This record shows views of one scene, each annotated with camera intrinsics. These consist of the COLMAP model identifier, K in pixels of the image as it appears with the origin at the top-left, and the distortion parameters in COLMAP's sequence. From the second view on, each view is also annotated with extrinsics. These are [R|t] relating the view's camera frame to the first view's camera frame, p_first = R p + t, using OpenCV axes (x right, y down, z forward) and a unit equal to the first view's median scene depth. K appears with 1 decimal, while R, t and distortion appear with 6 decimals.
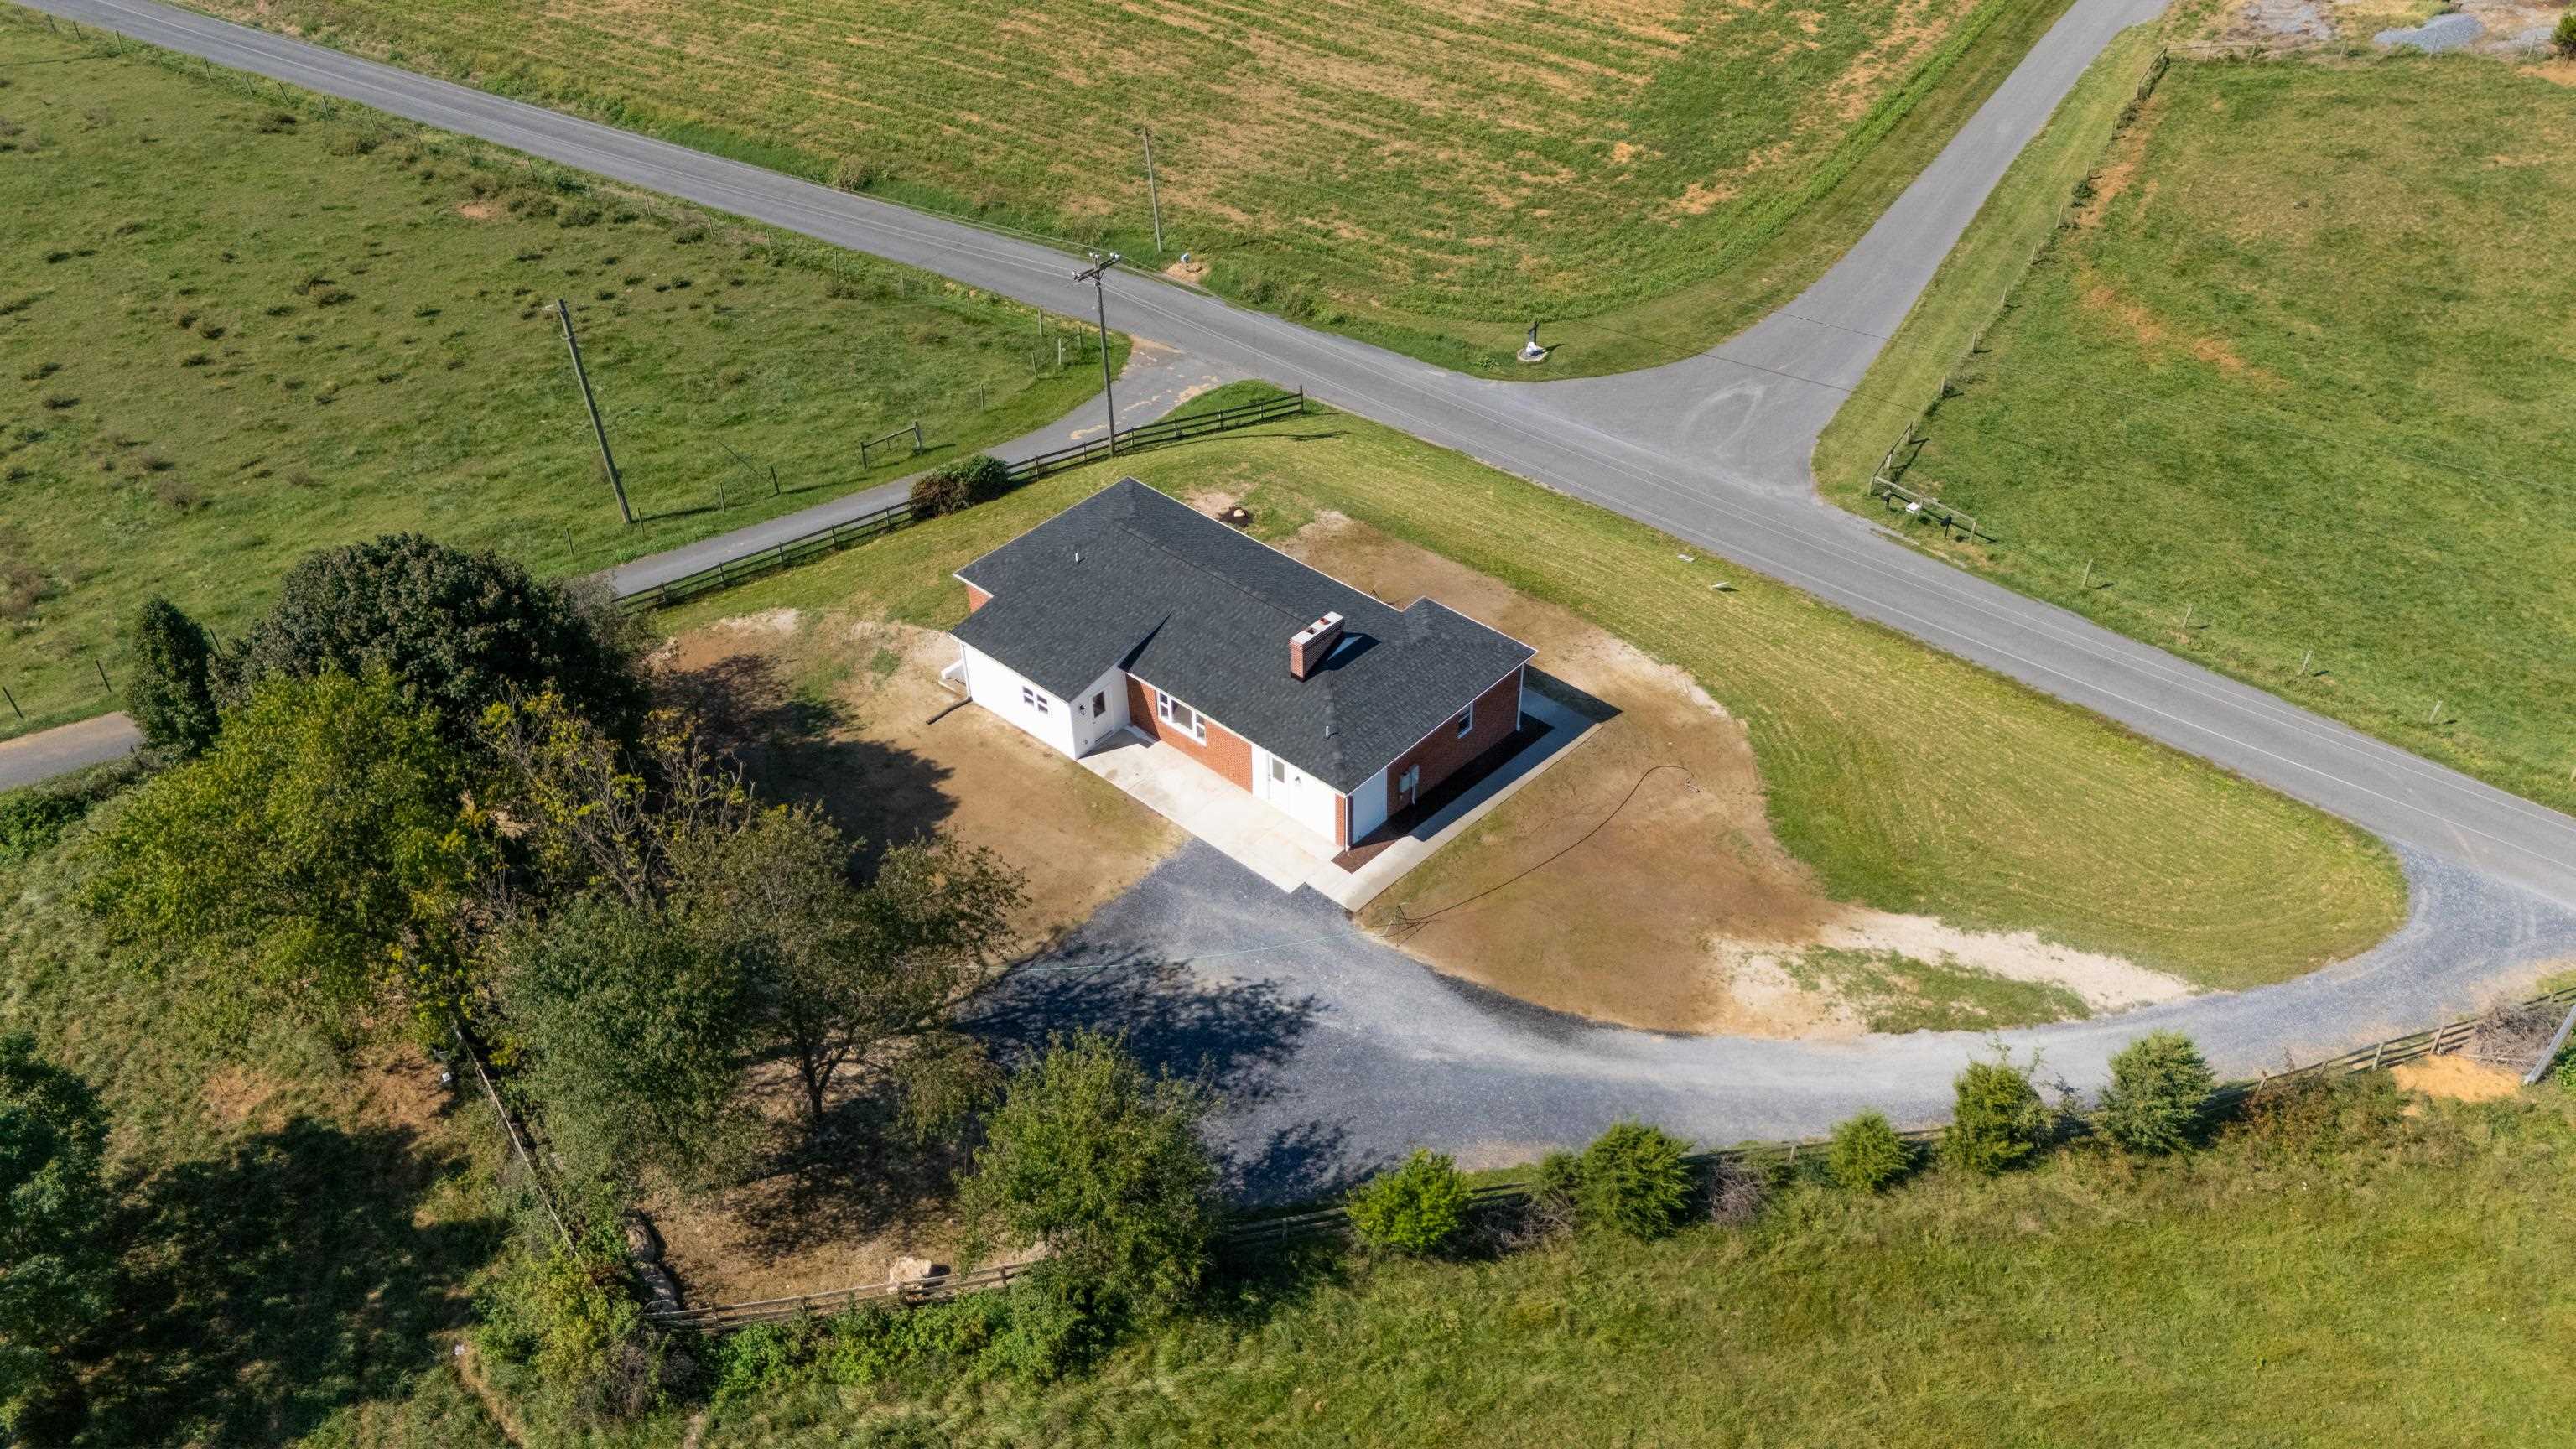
lens RADIAL K [[1907.0, 0, 1283.8], [0, 1907.0, 723.6], [0, 0, 1]] dist [0.077773, -0.075507]
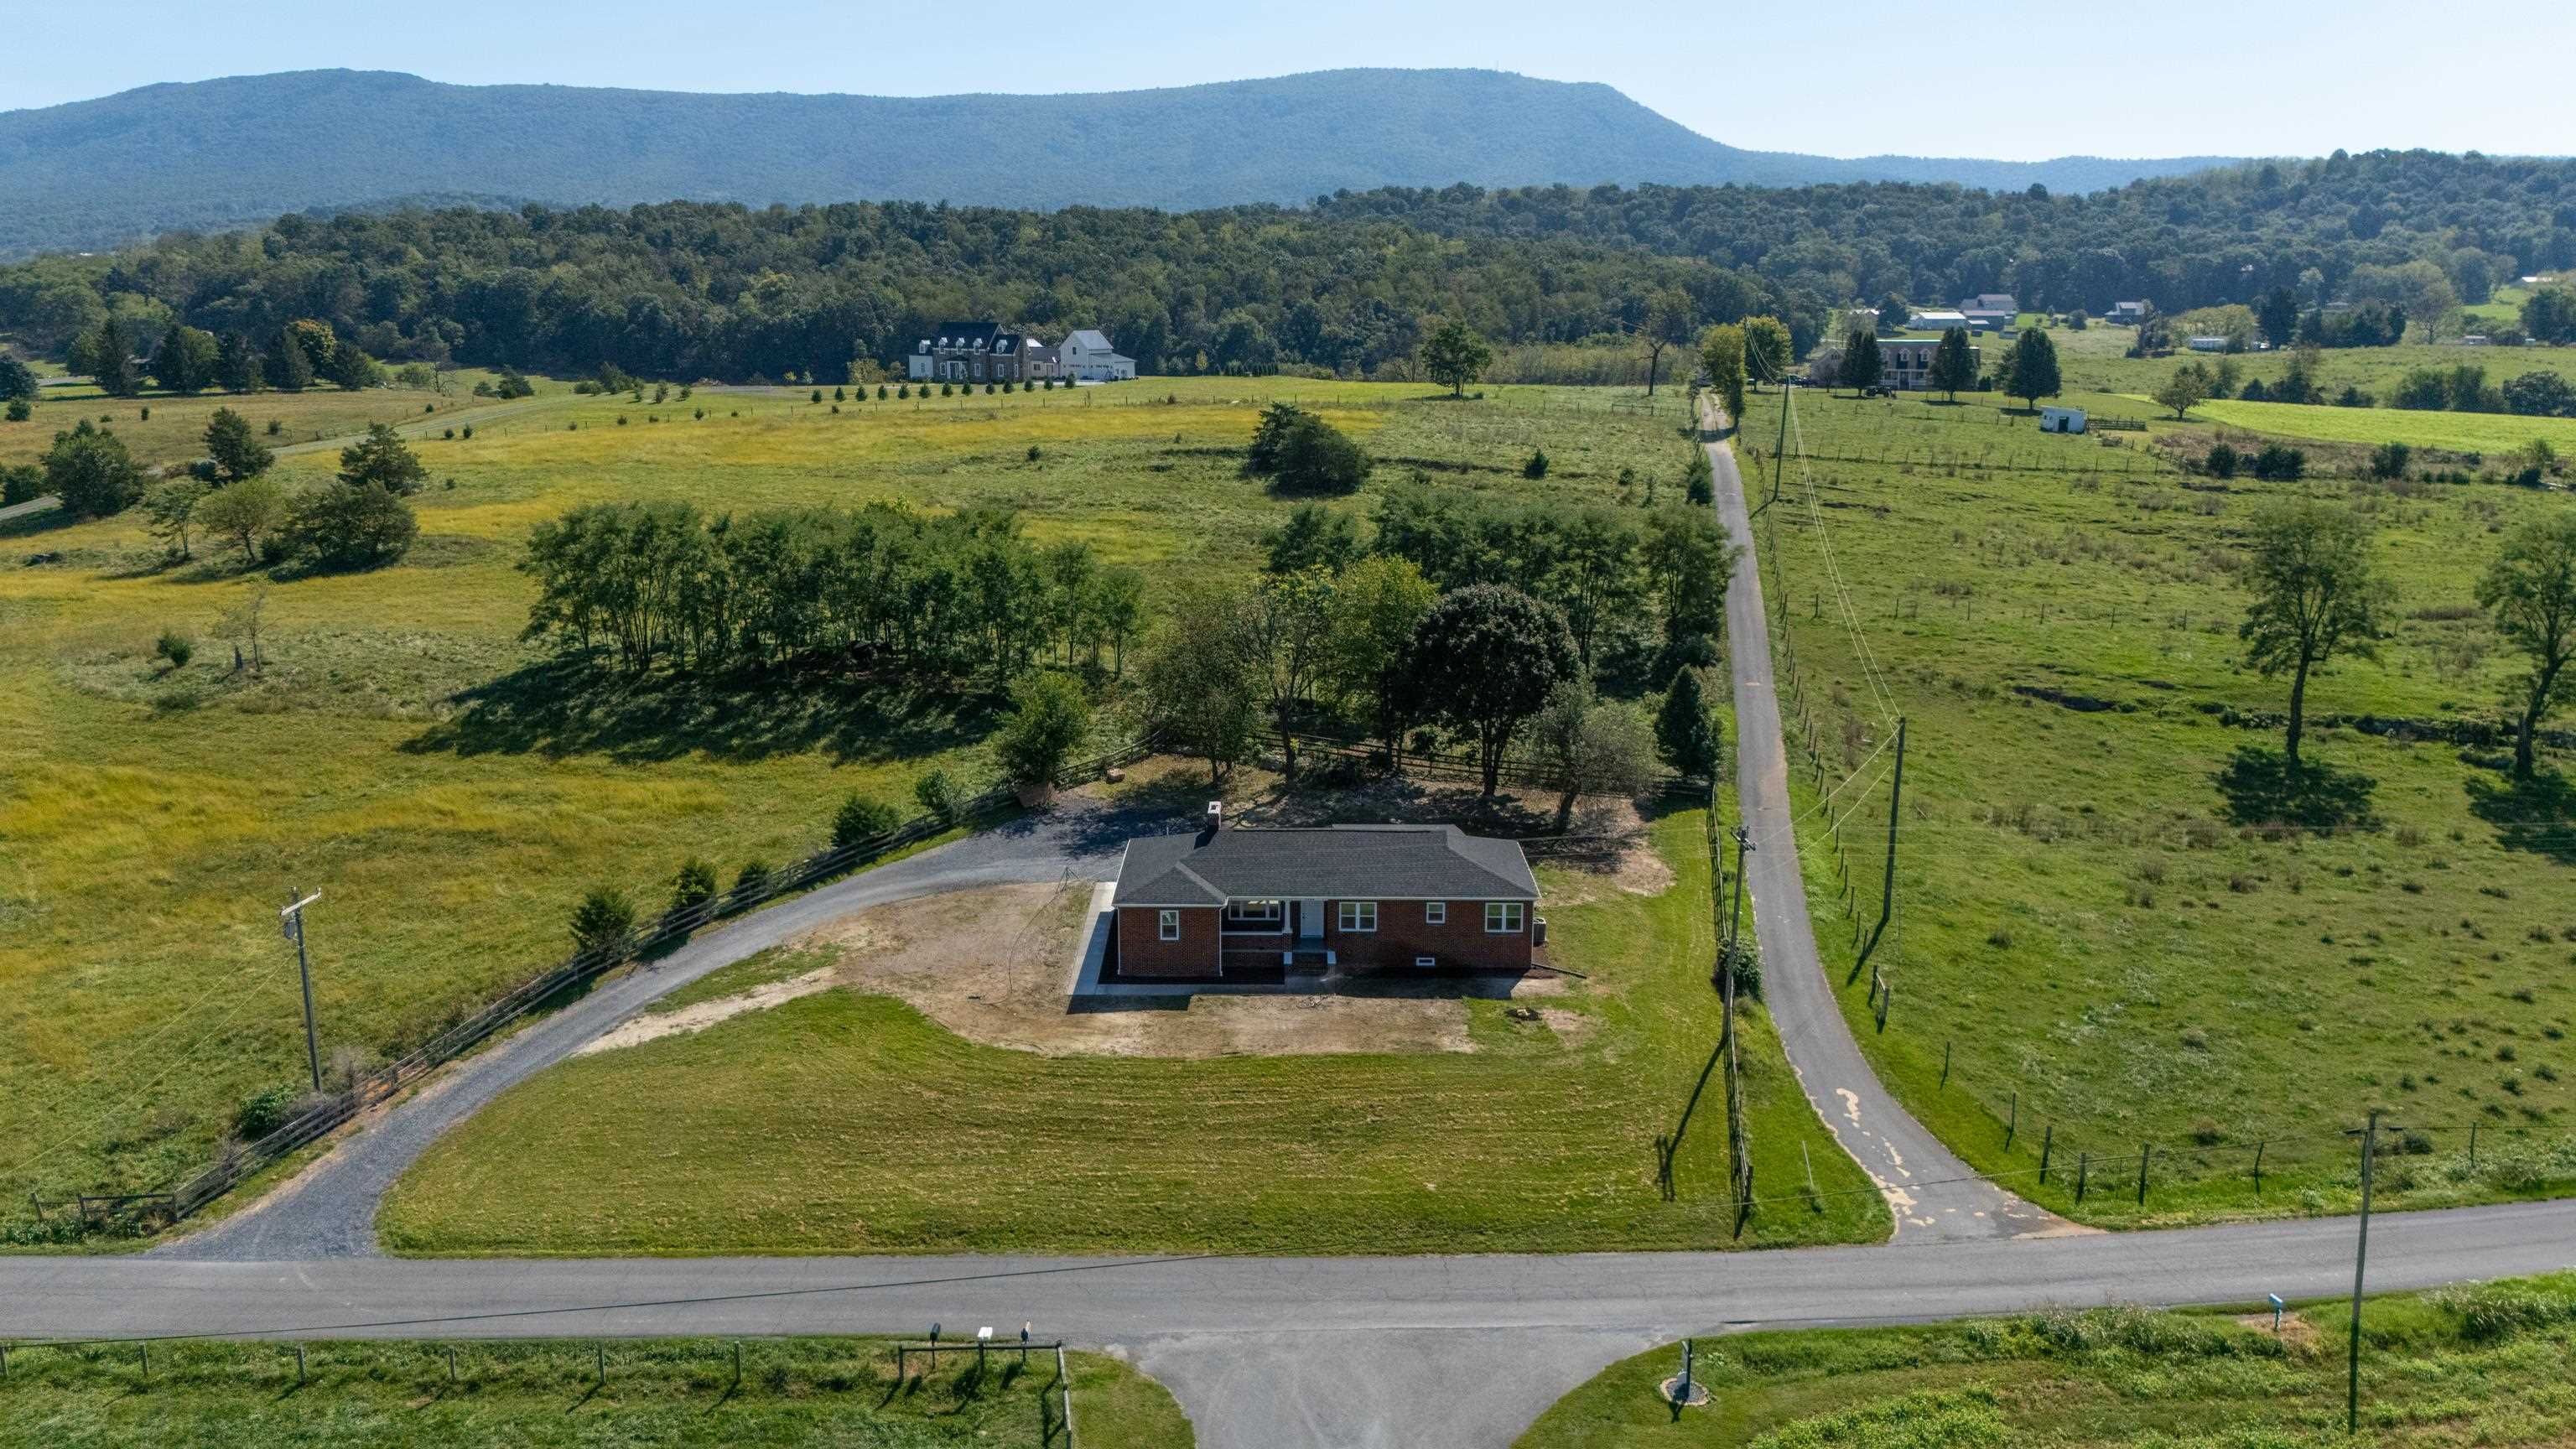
lens RADIAL K [[1907.0, 0, 1283.8], [0, 1907.0, 723.6], [0, 0, 1]] dist [0.077773, -0.075507]
pose [[-0.740855, 0.164083, -0.651314, 0.818459], [-0.414629, 0.651154, 0.635673, -0.929916], [0.528409, 0.740996, -0.414378, 1.432378]]
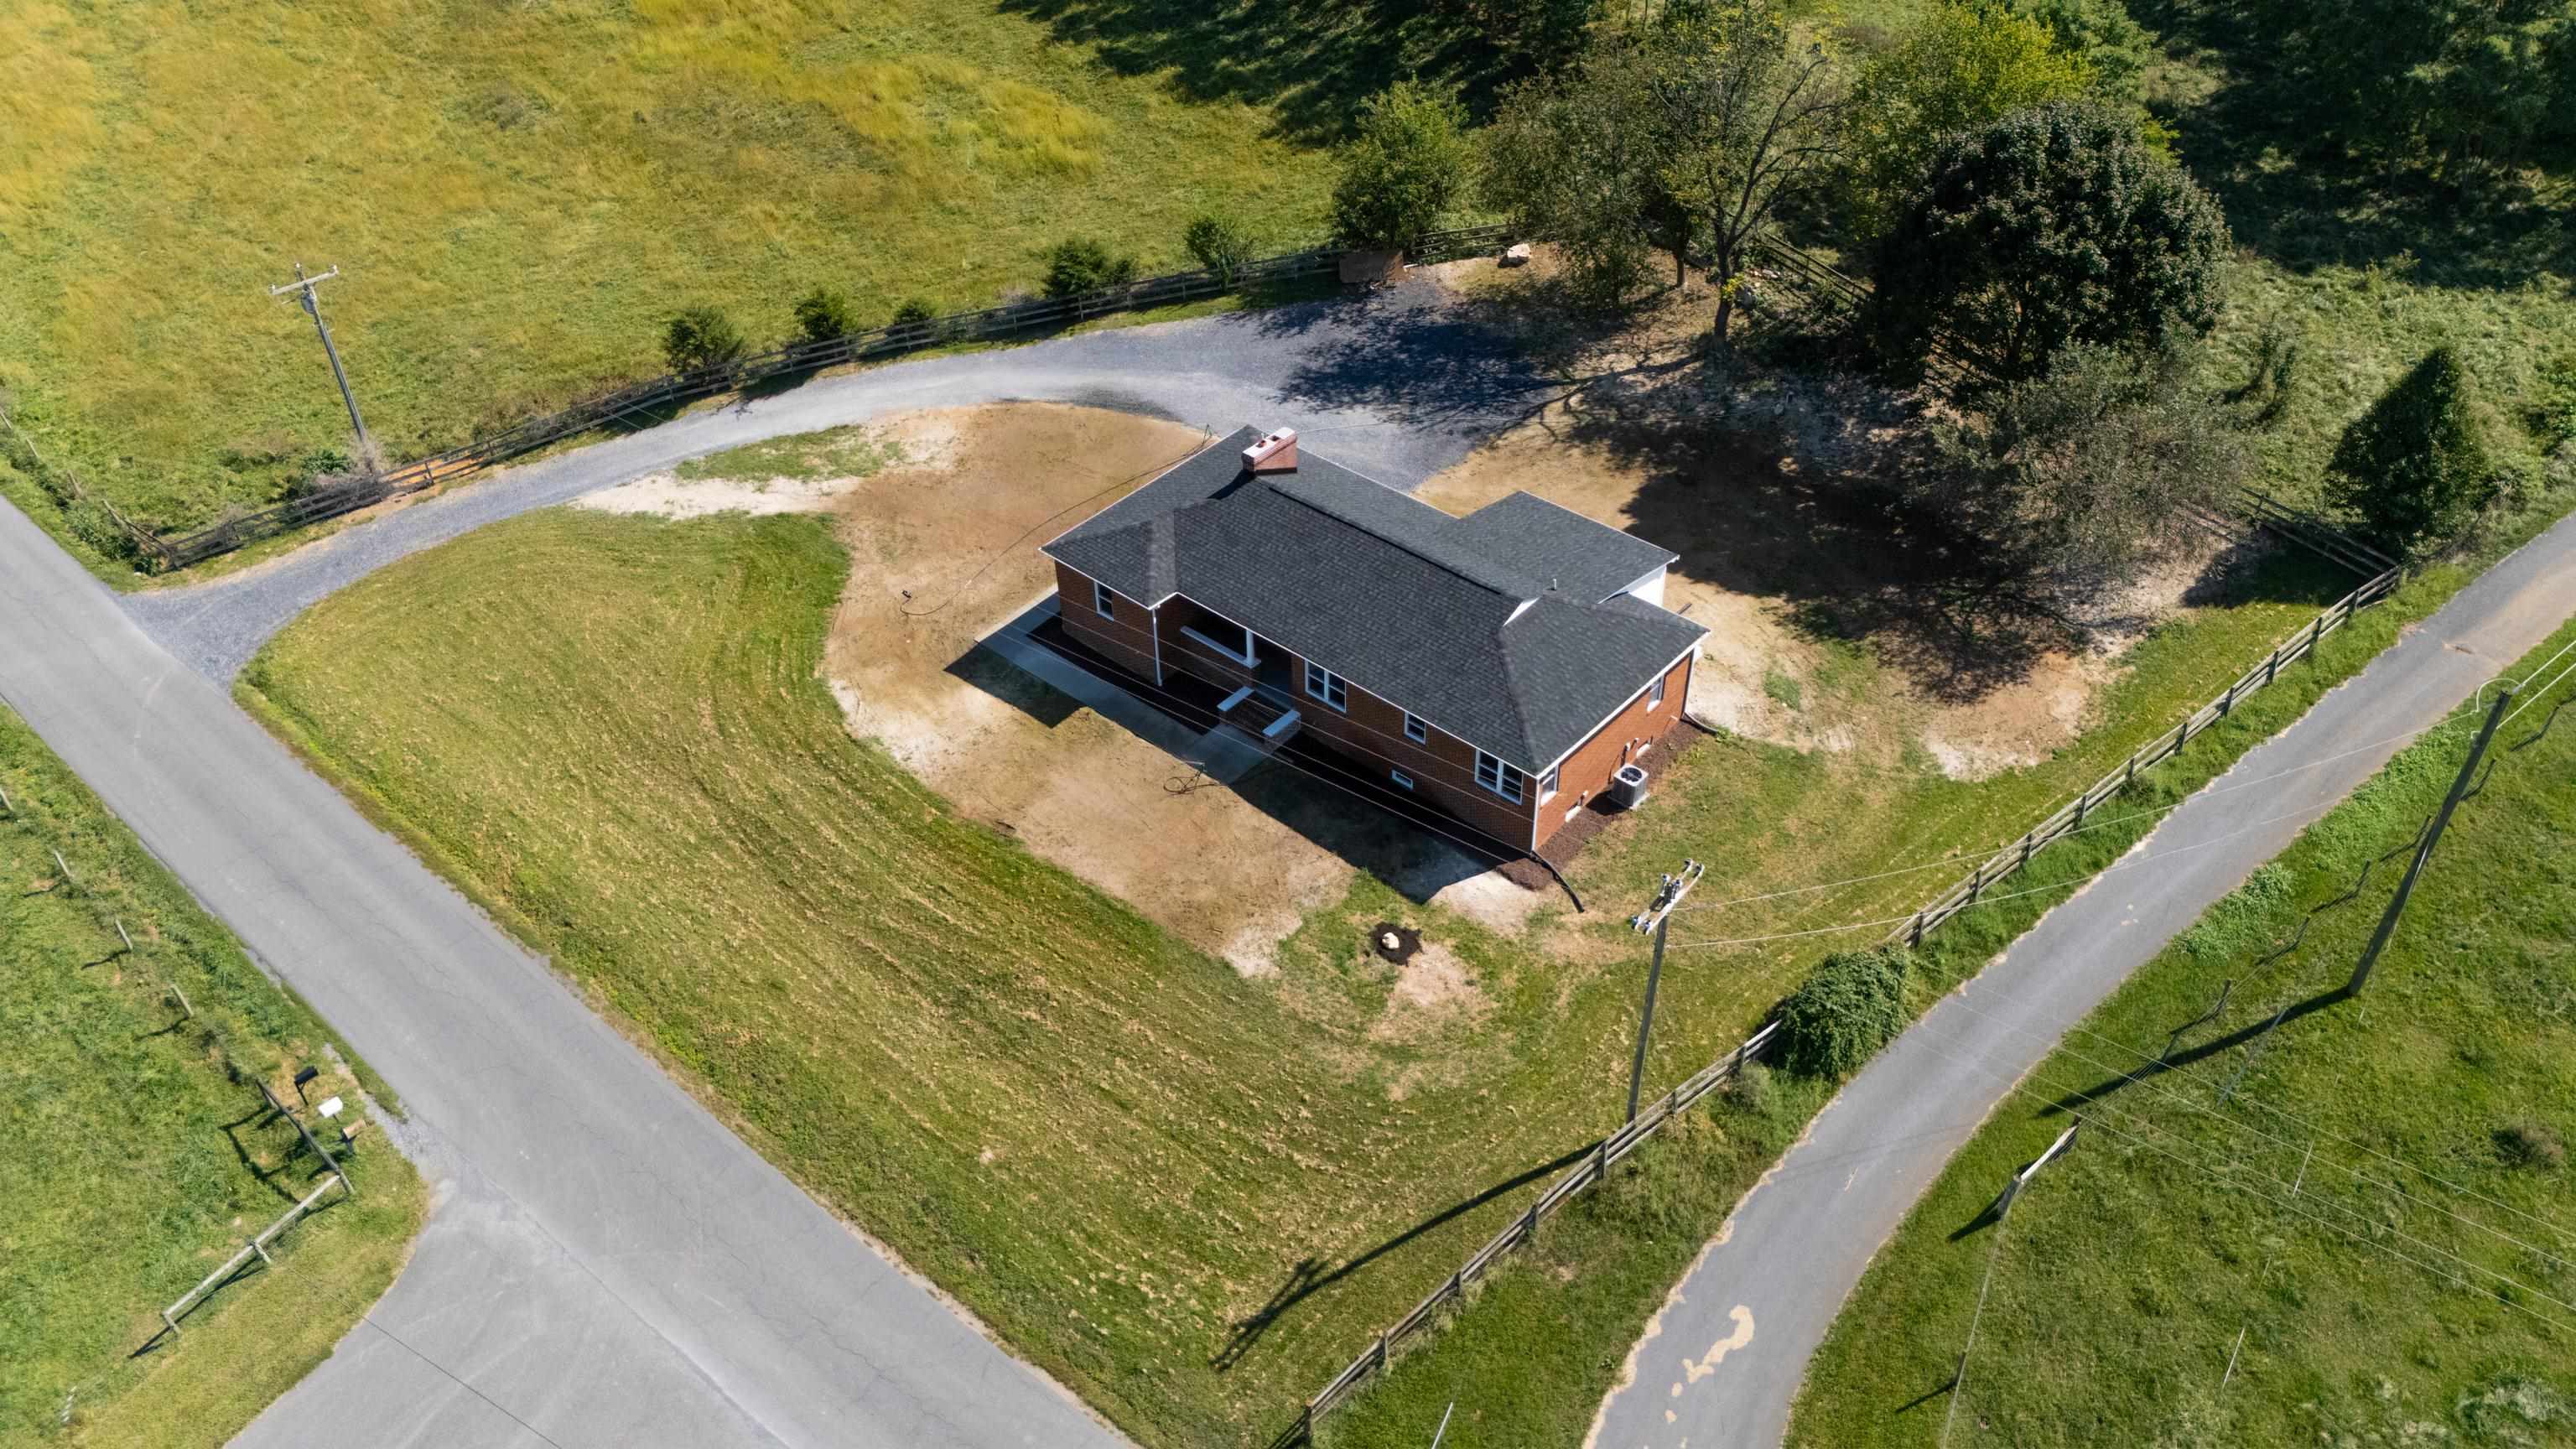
lens RADIAL K [[1907.0, 0, 1283.8], [0, 1907.0, 723.6], [0, 0, 1]] dist [0.077773, -0.075507]
pose [[-0.999031, 0.040790, 0.016539, -0.000213], [0.024216, 0.195586, 0.980388, -0.903873], [0.036755, 0.979838, -0.196384, 1.218717]]
